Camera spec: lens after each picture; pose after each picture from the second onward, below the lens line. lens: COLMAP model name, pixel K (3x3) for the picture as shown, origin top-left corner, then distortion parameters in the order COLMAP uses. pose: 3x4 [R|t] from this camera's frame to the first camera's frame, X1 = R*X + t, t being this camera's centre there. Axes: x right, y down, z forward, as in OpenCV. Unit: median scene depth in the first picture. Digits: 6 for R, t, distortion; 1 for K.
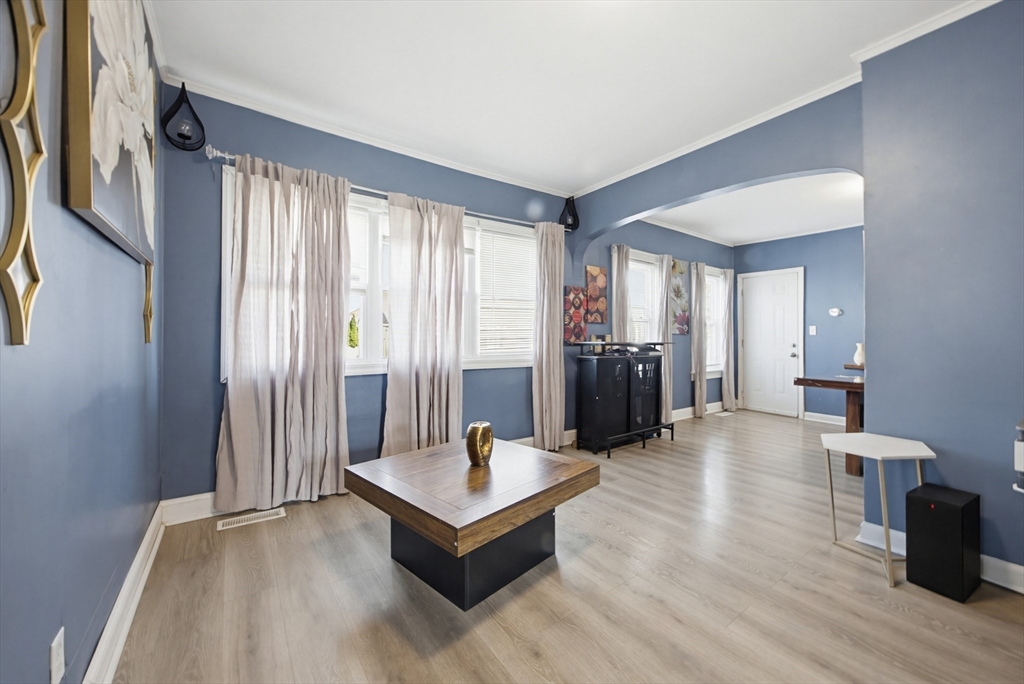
lens RADIAL K [[398.5, 0, 513.5], [0, 398.5, 339.4], [0, 0, 1]] dist [-0.007885, 0.000335]
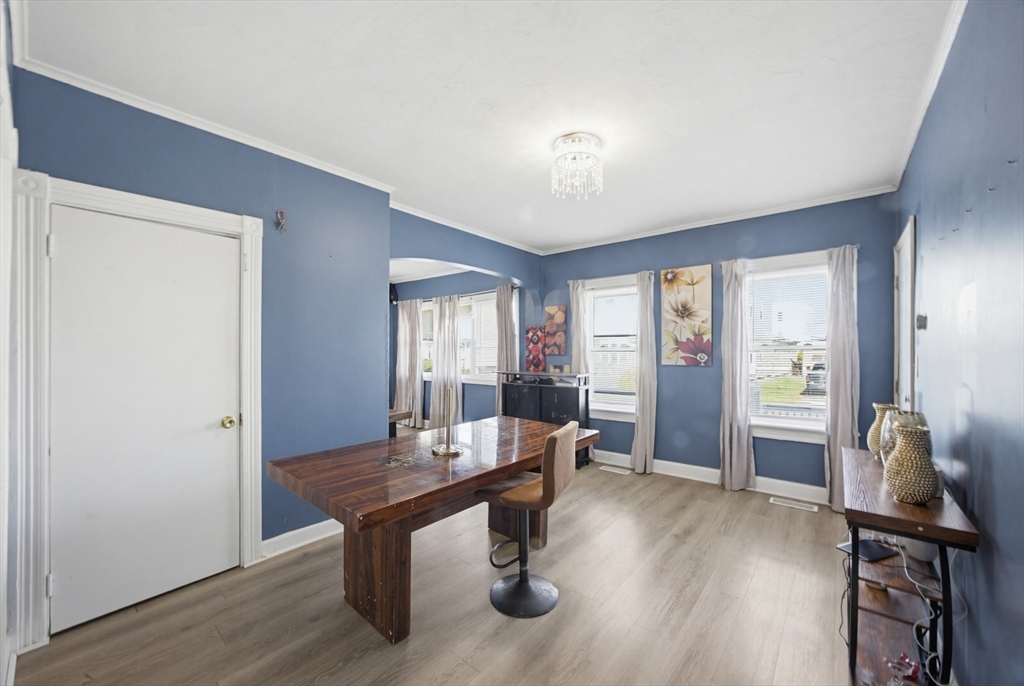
lens RADIAL K [[398.5, 0, 511.0], [0, 398.5, 349.5], [0, 0, 1]] dist [-0.007885, 0.000335]
pose [[0.250130, -0.005275, -0.968198, 1.311277], [0.009948, 0.999946, -0.002878, -0.055277], [0.968161, -0.008912, 0.250169, 0.596721]]
